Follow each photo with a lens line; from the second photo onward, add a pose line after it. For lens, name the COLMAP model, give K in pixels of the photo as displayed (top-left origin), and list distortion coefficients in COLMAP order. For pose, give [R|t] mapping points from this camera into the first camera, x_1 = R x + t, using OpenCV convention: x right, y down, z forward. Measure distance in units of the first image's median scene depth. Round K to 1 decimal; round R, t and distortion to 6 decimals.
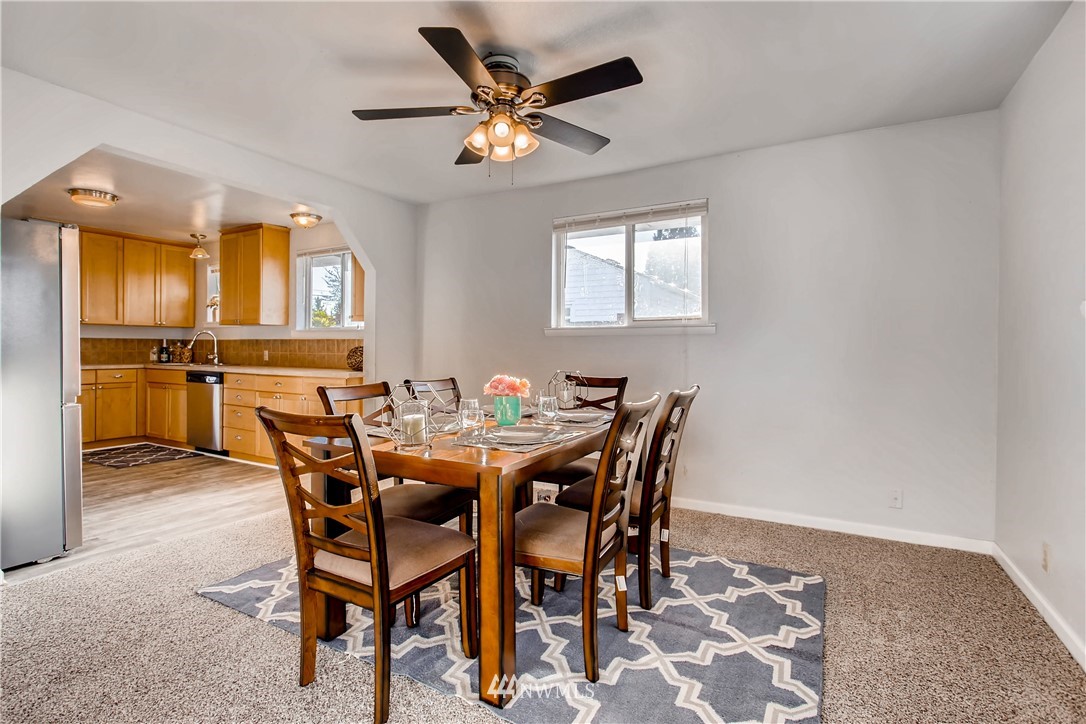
lens RADIAL K [[538.8, 0, 539.0], [0, 538.8, 345.3], [0, 0, 1]] dist [0.000286, 0.000399]
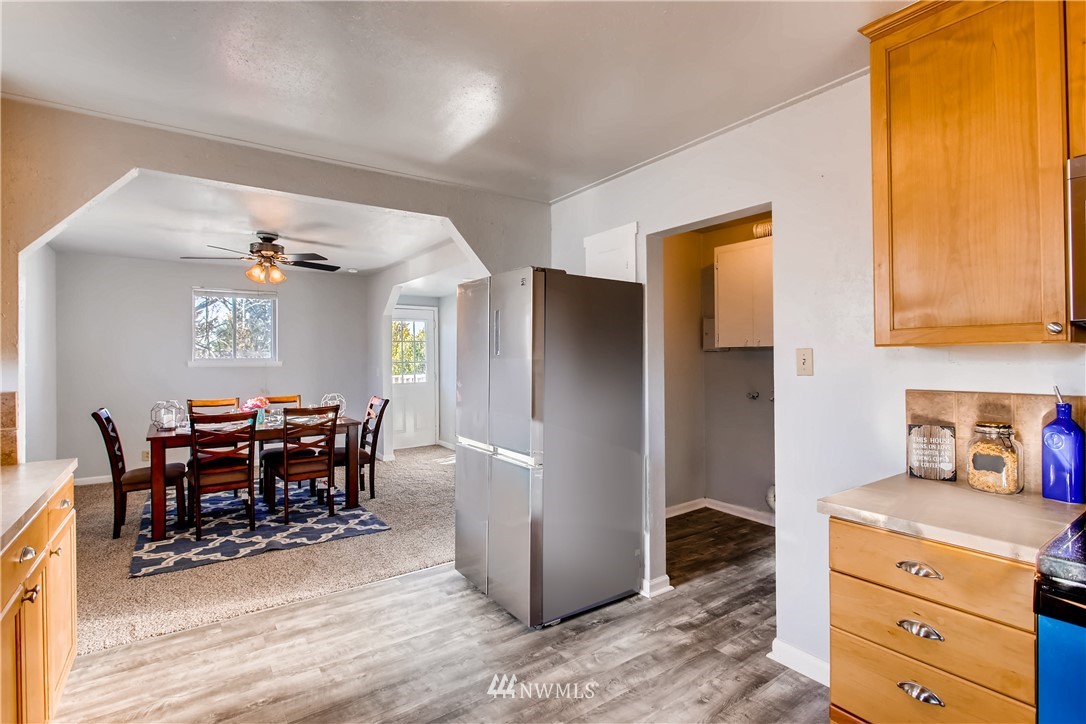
lens RADIAL K [[521.3, 0, 541.0], [0, 521.3, 357.8], [0, 0, 1]] dist [-0.003082, 0.000355]
pose [[-0.906990, -0.000662, 0.421152, -0.710322], [-0.001116, 0.999999, -0.000830, -0.032021], [-0.421151, -0.001223, -0.906990, 0.925481]]
